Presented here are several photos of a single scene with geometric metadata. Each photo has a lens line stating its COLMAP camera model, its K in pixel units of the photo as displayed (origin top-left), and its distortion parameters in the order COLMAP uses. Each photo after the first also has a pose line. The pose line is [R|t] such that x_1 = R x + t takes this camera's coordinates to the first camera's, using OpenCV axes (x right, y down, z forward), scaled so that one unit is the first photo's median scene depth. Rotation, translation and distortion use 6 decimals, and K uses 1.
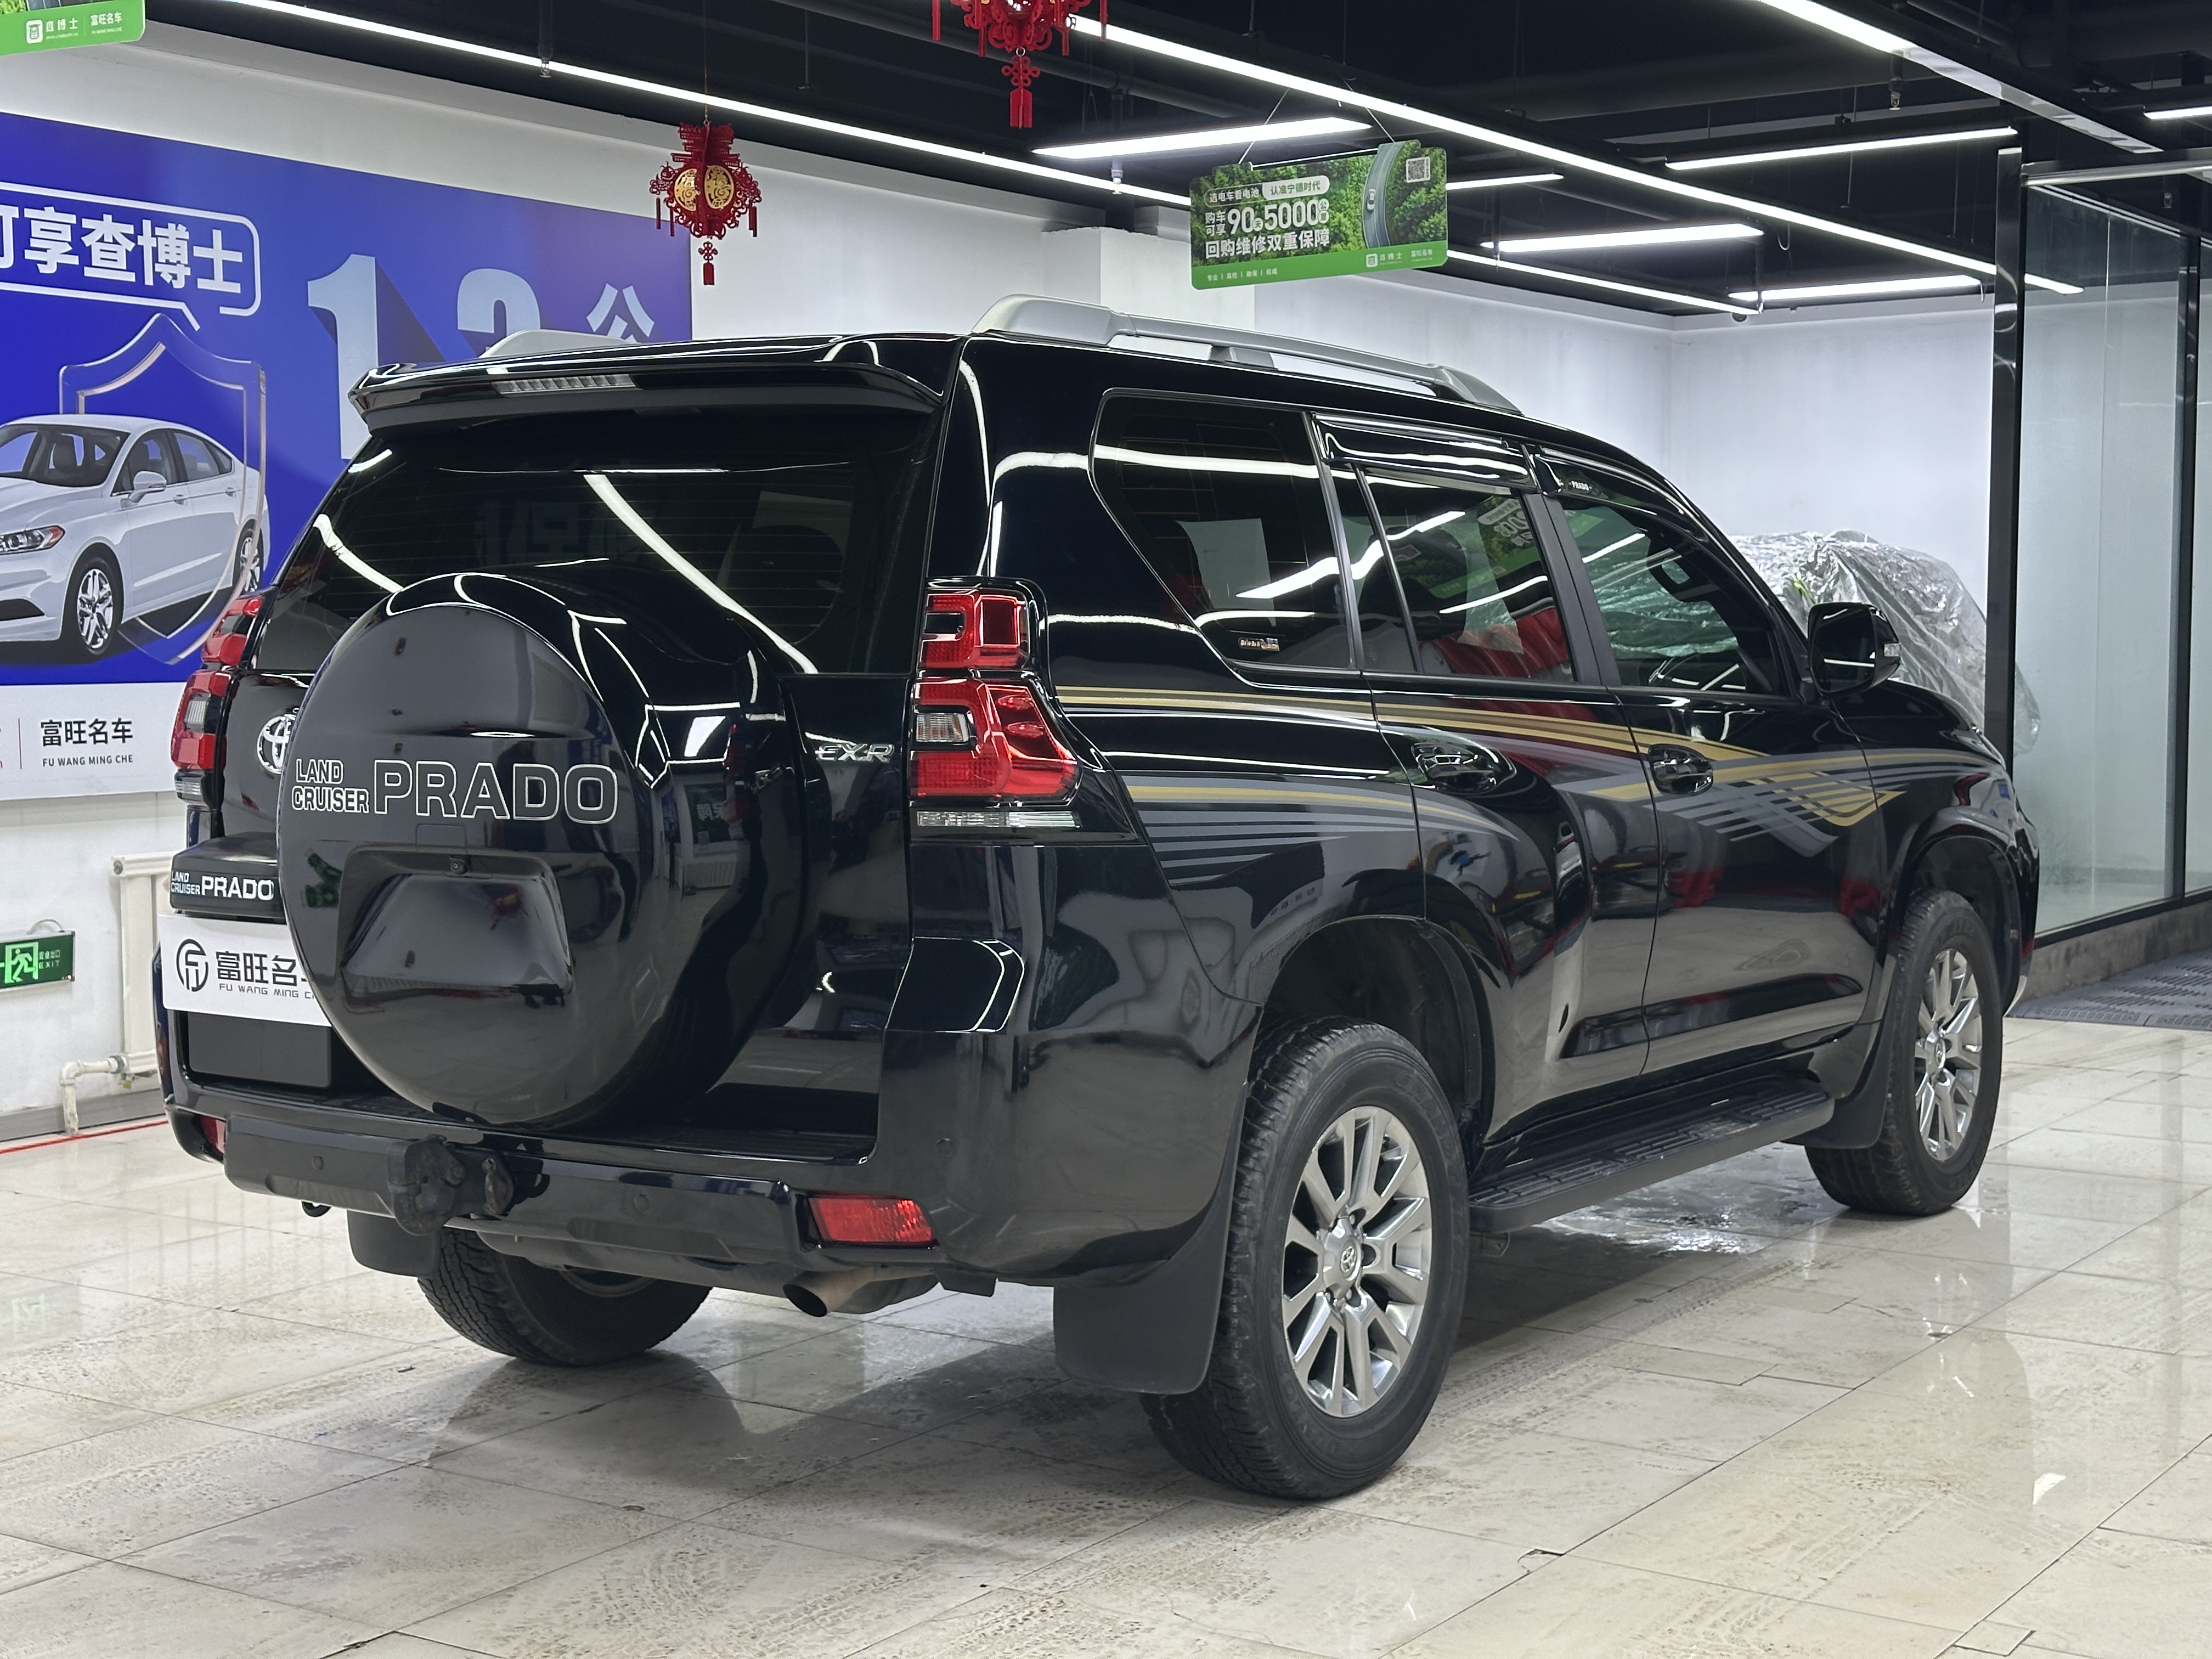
lens RADIAL K [[3085.5, 0, 1085.0], [0, 3085.5, 838.9], [0, 0, 1]] dist [0.125439, 0.000000]
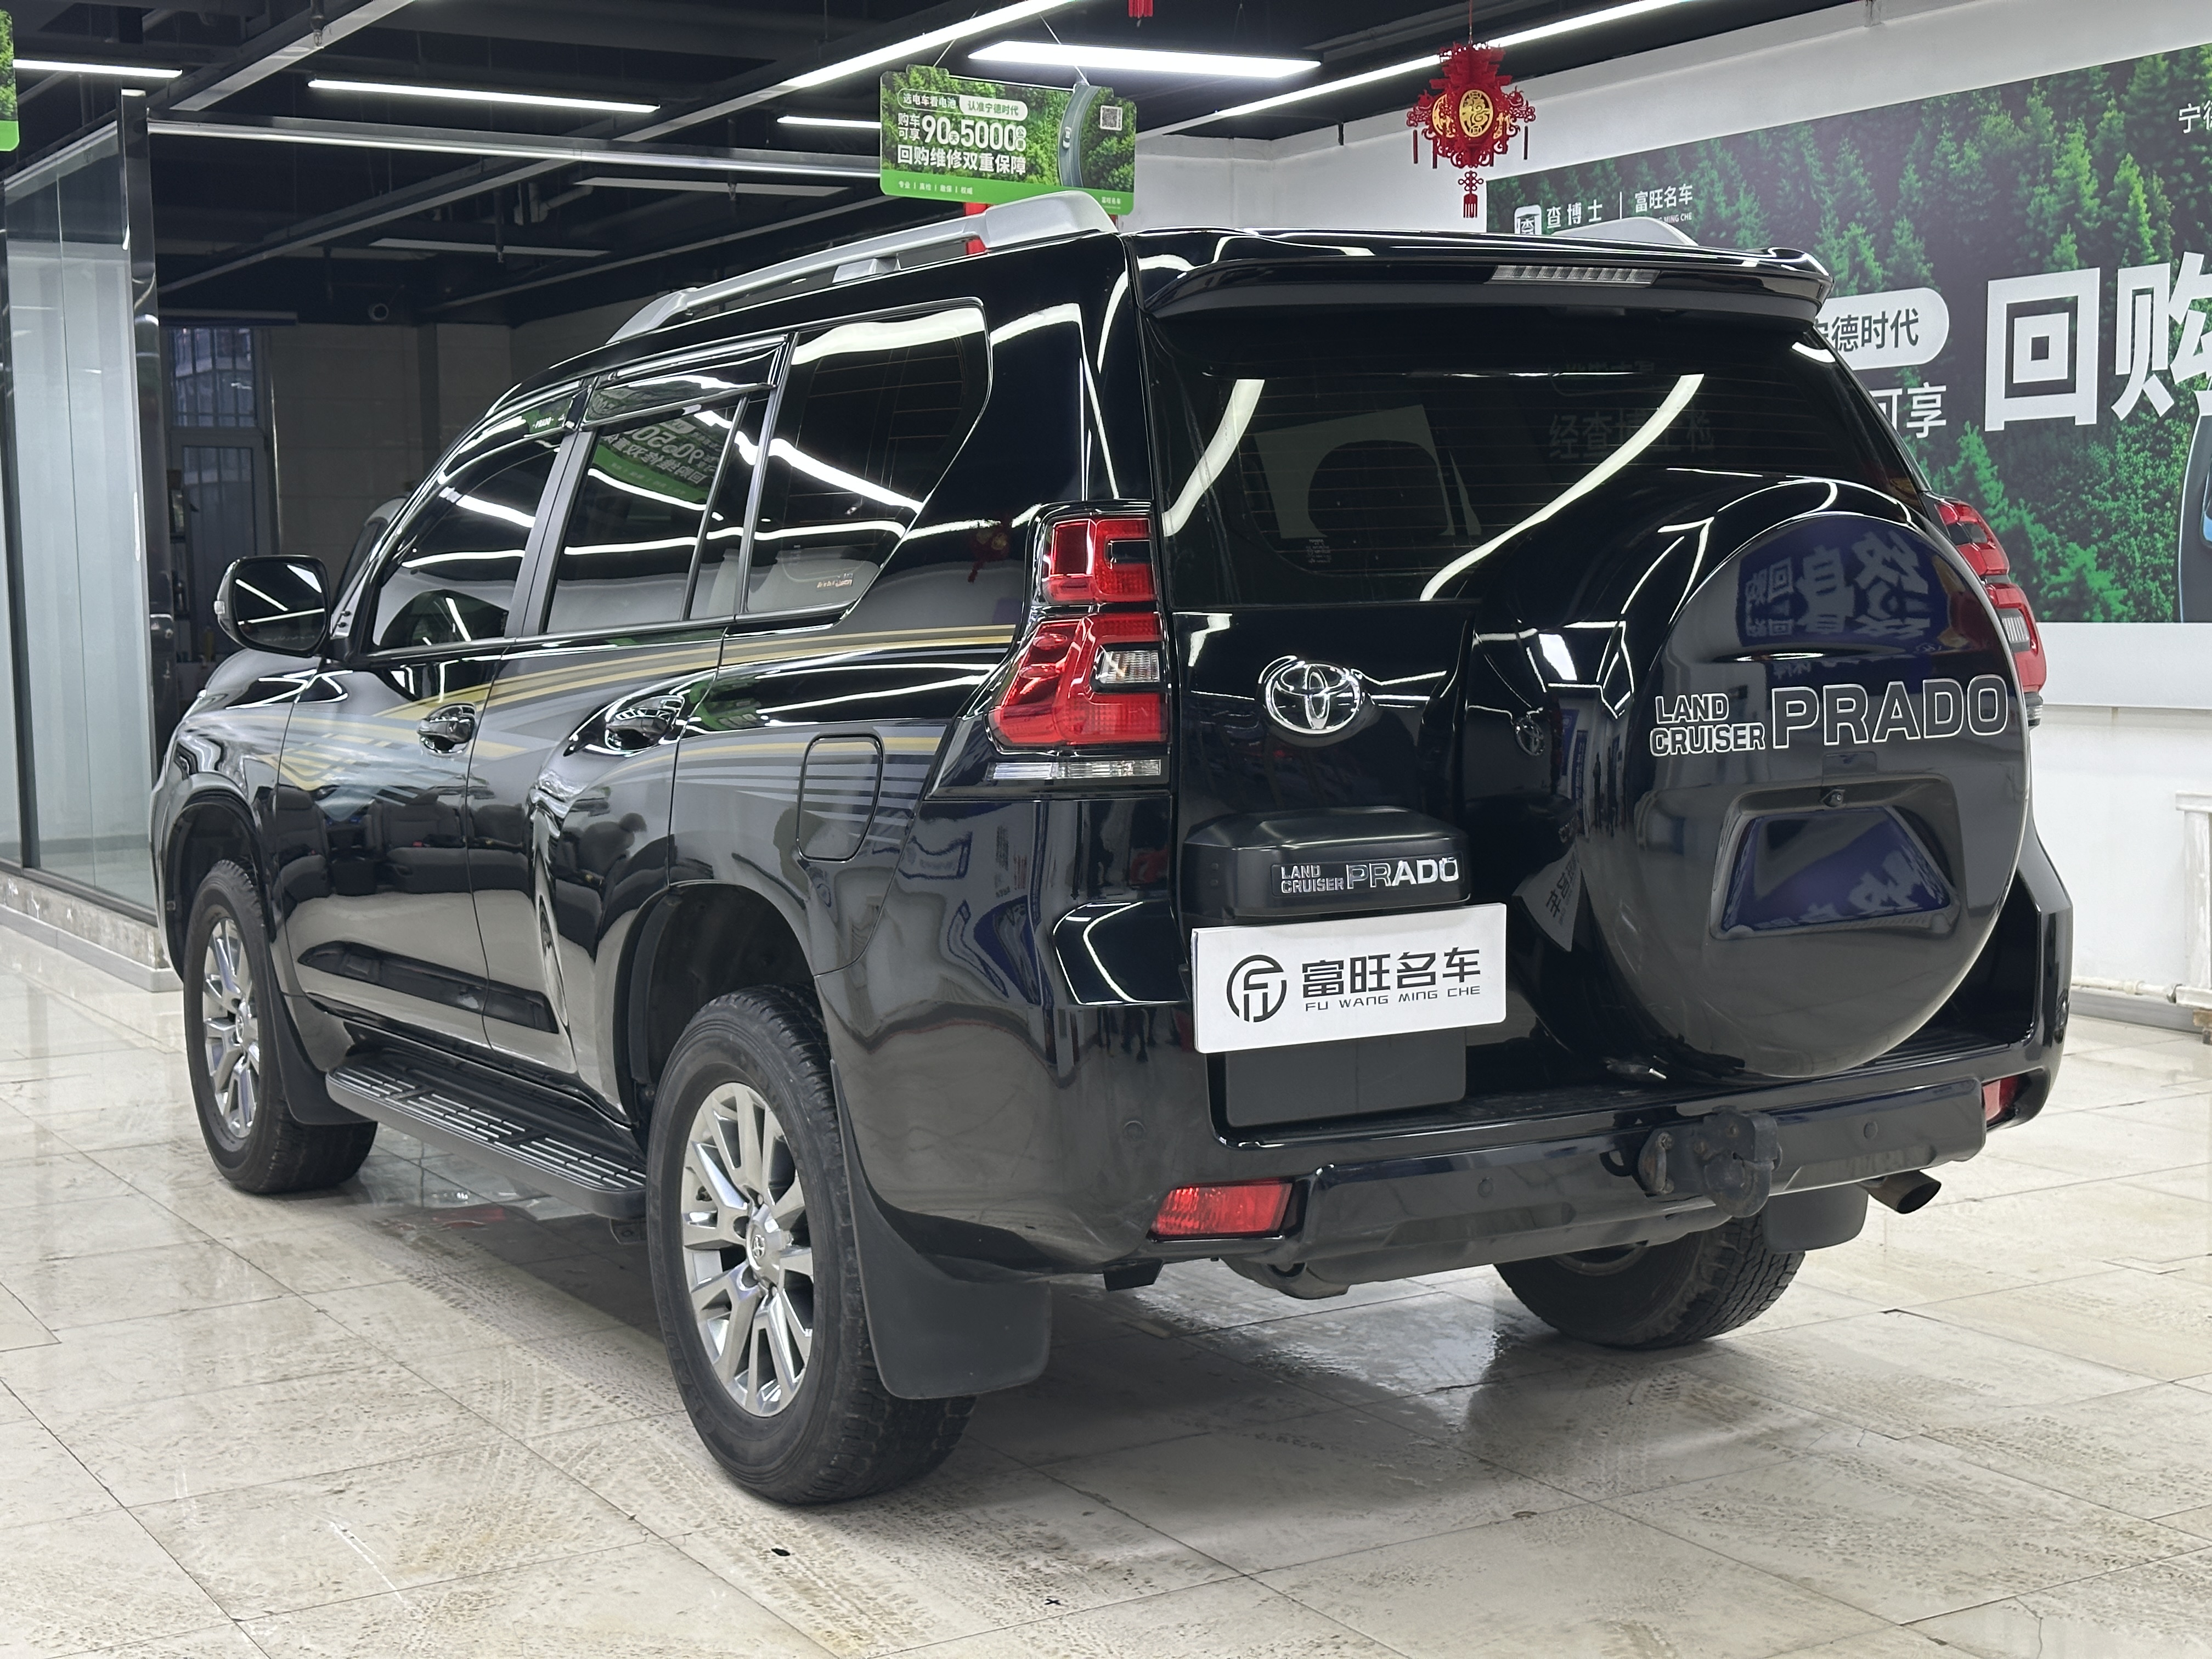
lens RADIAL K [[3085.5, 0, 1095.8], [0, 3085.5, 846.0], [0, 0, 1]] dist [0.125439, 0.000000]
pose [[0.424539, -0.086427, 0.901275, -0.868361], [0.082283, 0.994997, 0.056655, -0.036402], [-0.901663, 0.050107, 0.429526, 0.615549]]
